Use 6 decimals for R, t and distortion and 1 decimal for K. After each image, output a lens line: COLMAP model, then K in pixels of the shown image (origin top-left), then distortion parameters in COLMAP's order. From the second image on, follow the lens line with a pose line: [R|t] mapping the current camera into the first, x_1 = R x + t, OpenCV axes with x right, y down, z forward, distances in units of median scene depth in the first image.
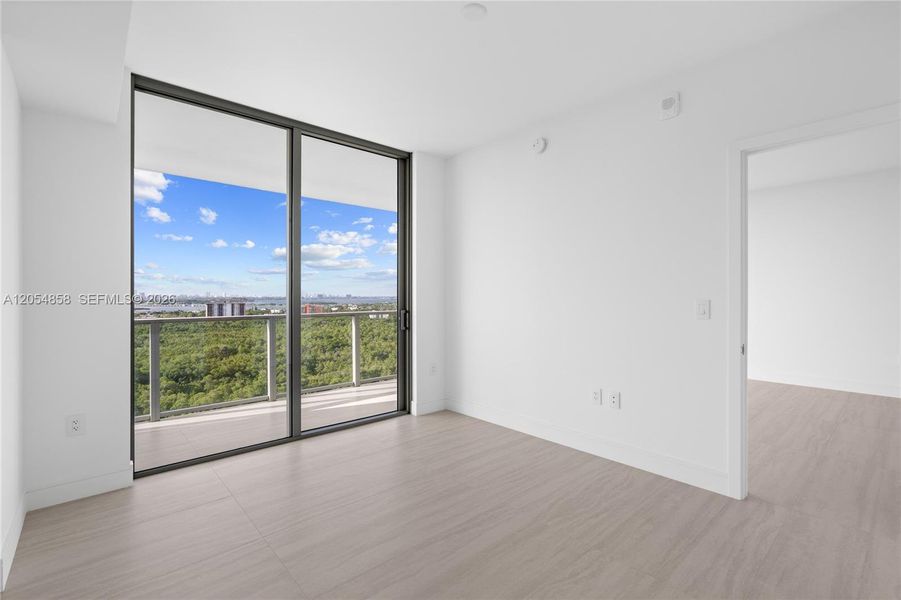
lens RADIAL K [[411.1, 0, 452.1], [0, 411.1, 294.2], [0, 0, 1]] dist [-0.002921, 0.003633]
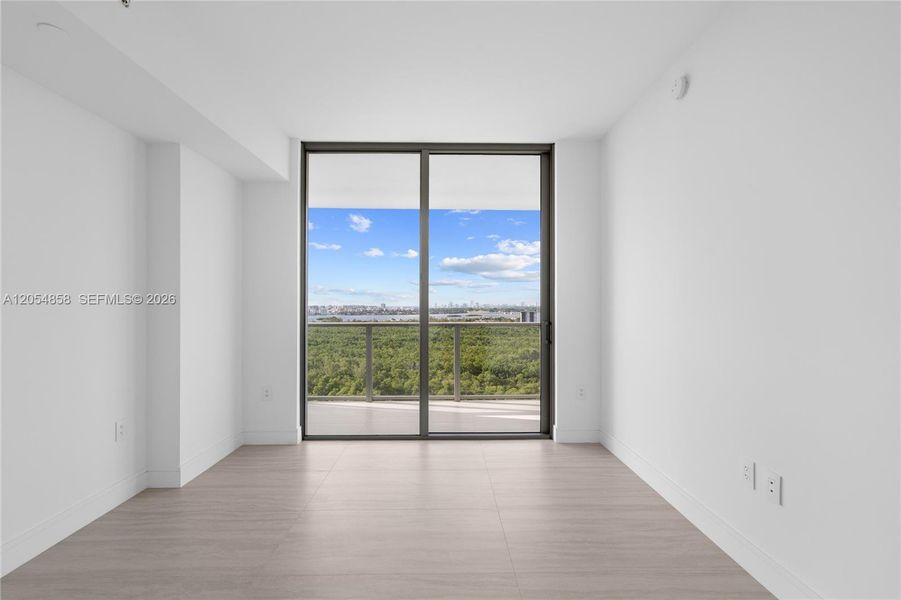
lens RADIAL K [[408.9, 0, 450.5], [0, 408.9, 300.0], [0, 0, 1]] dist [-0.001487, 0.001780]
pose [[0.756560, -0.006583, -0.653891, 0.303838], [0.001203, 0.999962, -0.008675, 0.000036], [0.653923, 0.005777, 0.756539, 0.190133]]
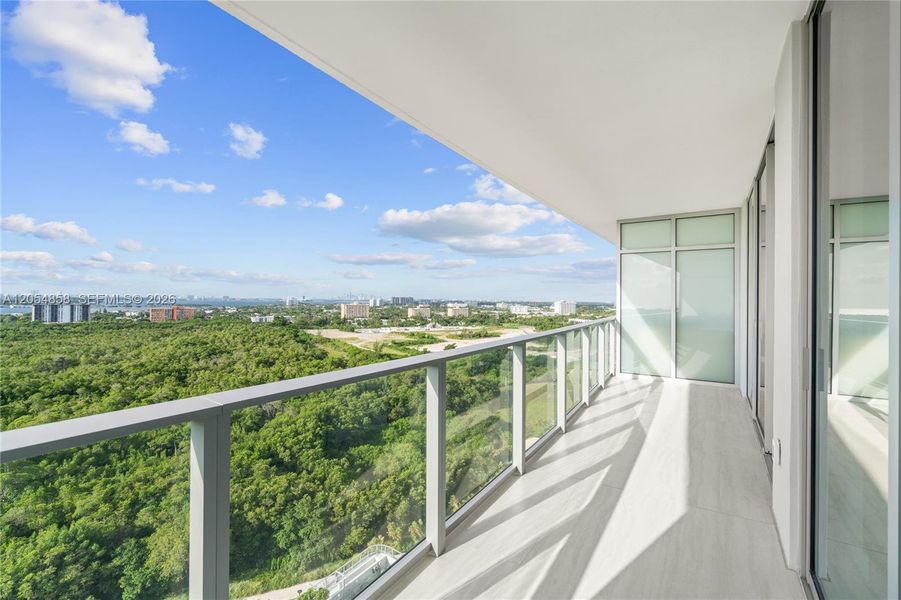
lens RADIAL K [[408.9, 0, 450.5], [0, 408.9, 300.0], [0, 0, 1]] dist [-0.001487, 0.001780]
pose [[0.966721, 0.012196, 0.255543, -0.562525], [-0.013657, 0.999899, 0.003944, -0.009893], [-0.255469, -0.007303, 0.966790, 0.653172]]
